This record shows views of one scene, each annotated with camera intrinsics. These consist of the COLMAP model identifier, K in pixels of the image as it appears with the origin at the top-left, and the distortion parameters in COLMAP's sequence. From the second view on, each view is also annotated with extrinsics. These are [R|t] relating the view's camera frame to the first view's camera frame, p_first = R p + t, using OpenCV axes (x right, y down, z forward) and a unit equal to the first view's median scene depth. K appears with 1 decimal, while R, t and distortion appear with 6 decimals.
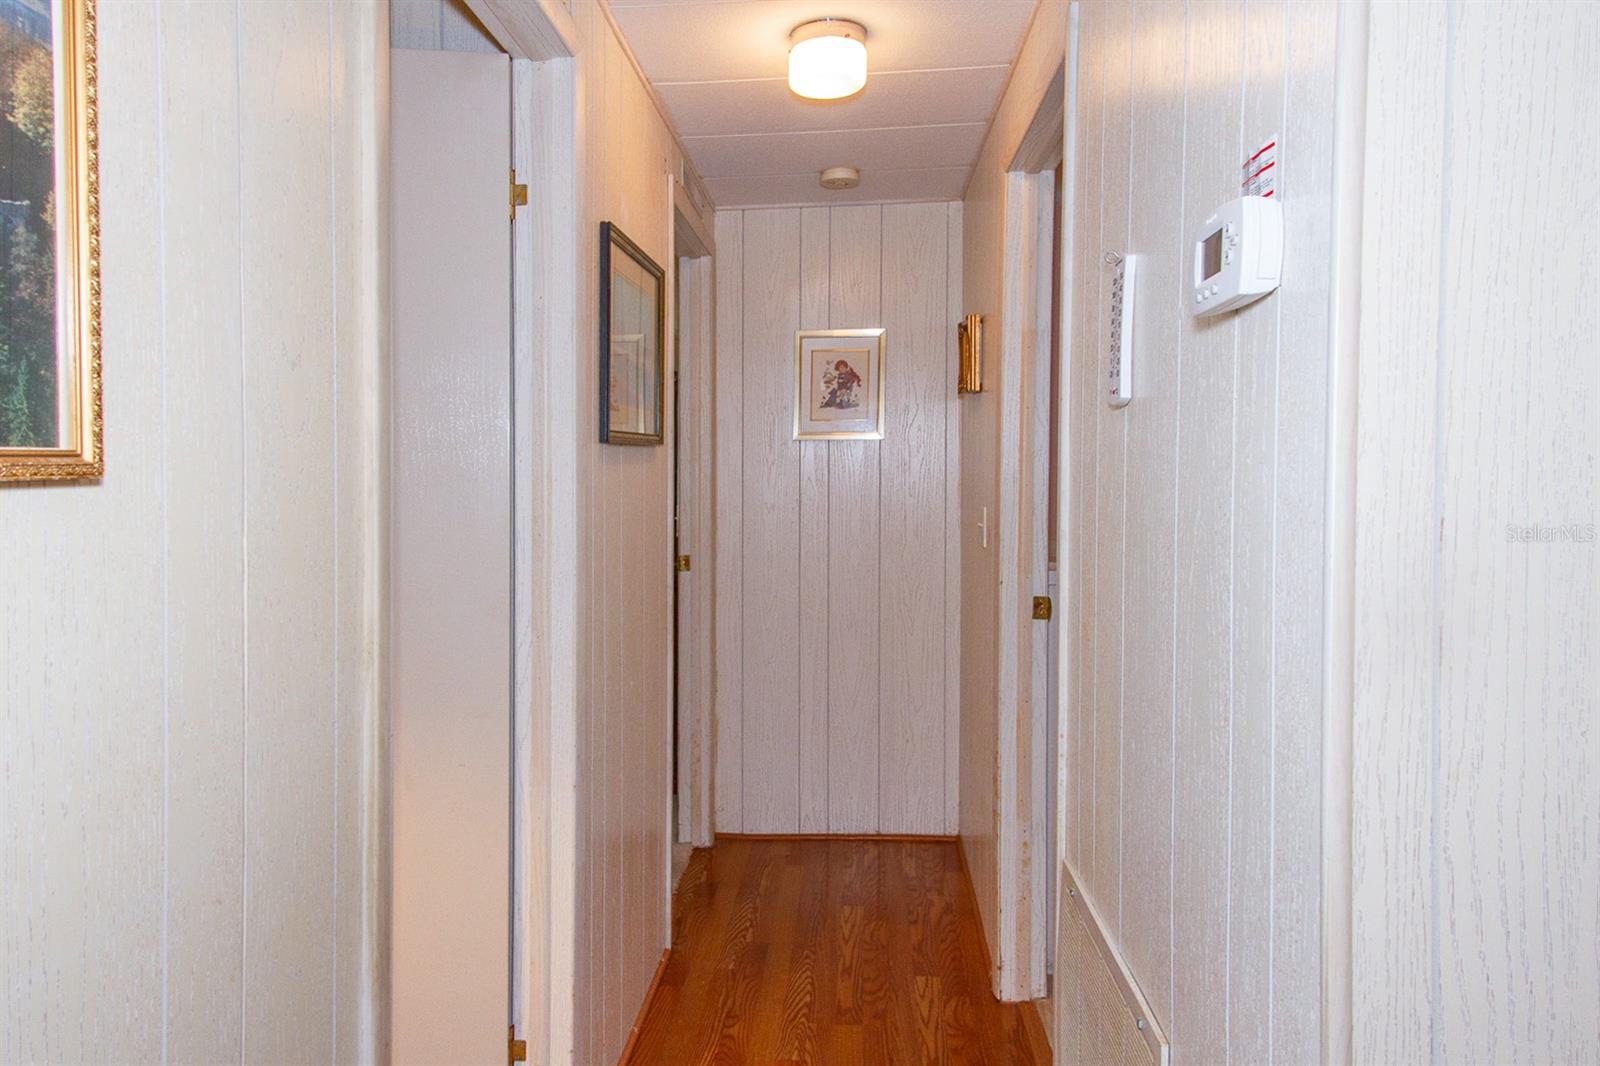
lens RADIAL K [[1015.7, 0, 798.9], [0, 1015.7, 528.3], [0, 0, 1]] dist [0.032992, -0.003691]
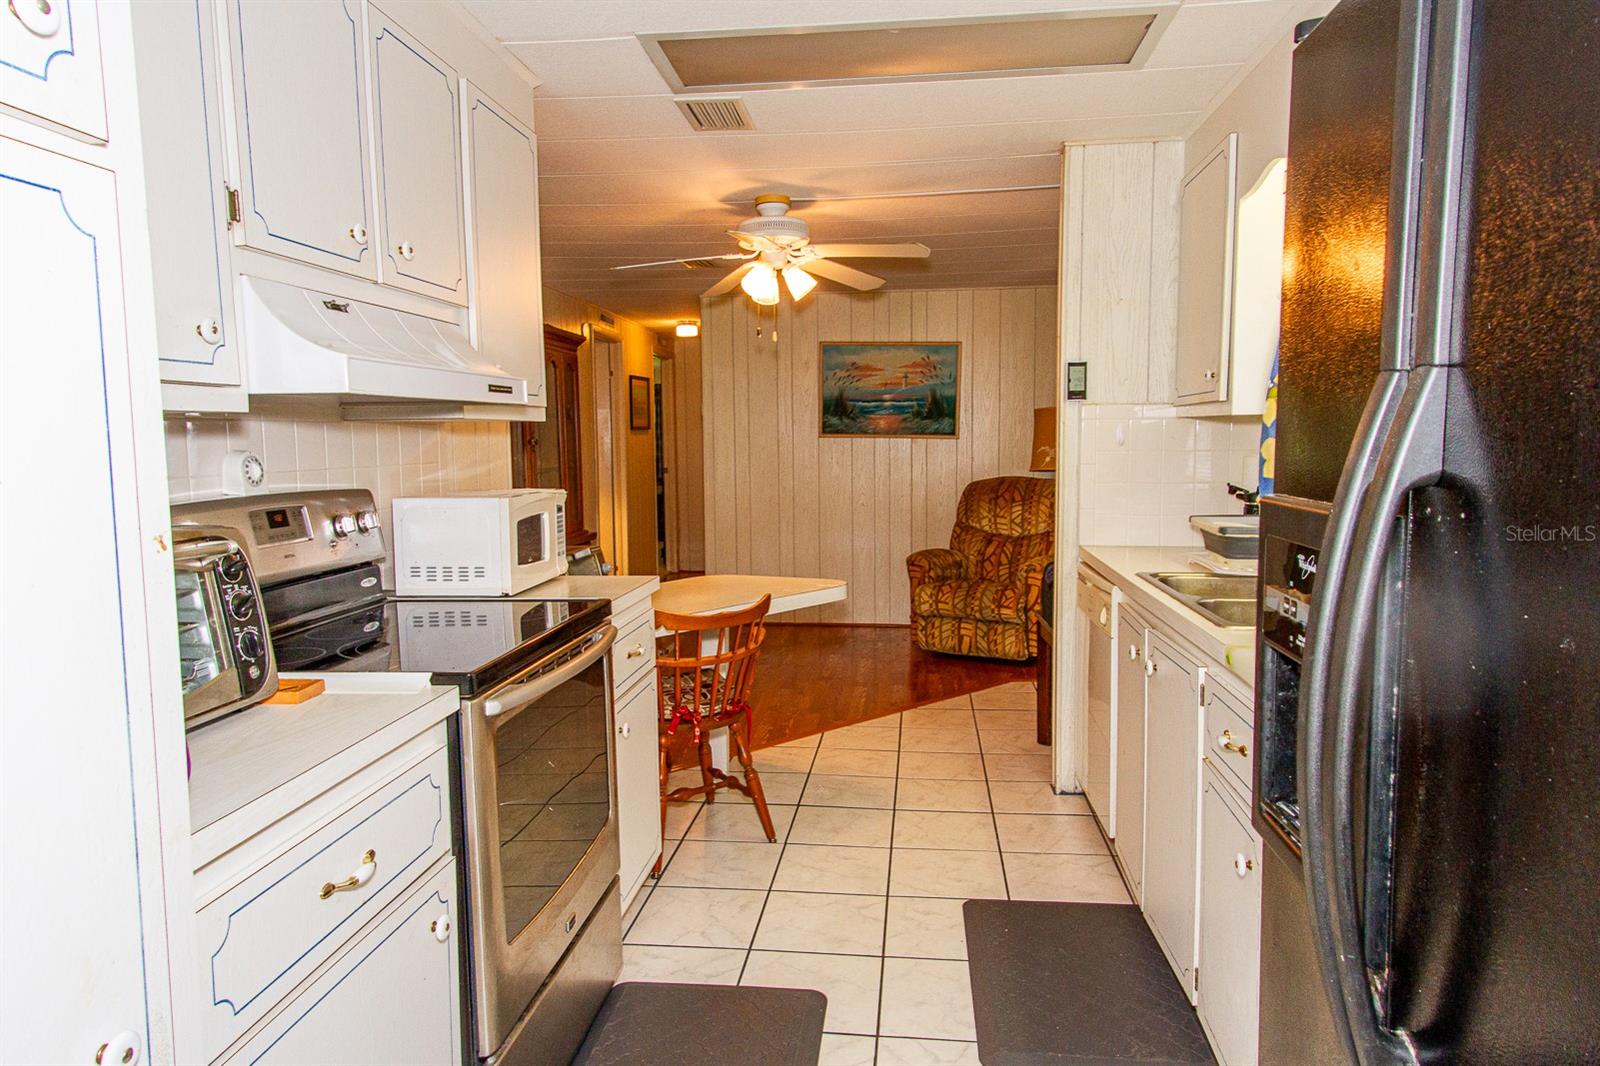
lens RADIAL K [[1015.7, 0, 802.4], [0, 1015.7, 536.0], [0, 0, 1]] dist [0.032992, -0.003691]
pose [[0.998860, -0.007378, -0.047159, 0.511044], [0.009317, 0.999114, 0.041048, 0.136038], [0.046814, -0.041441, 0.998044, -2.289738]]
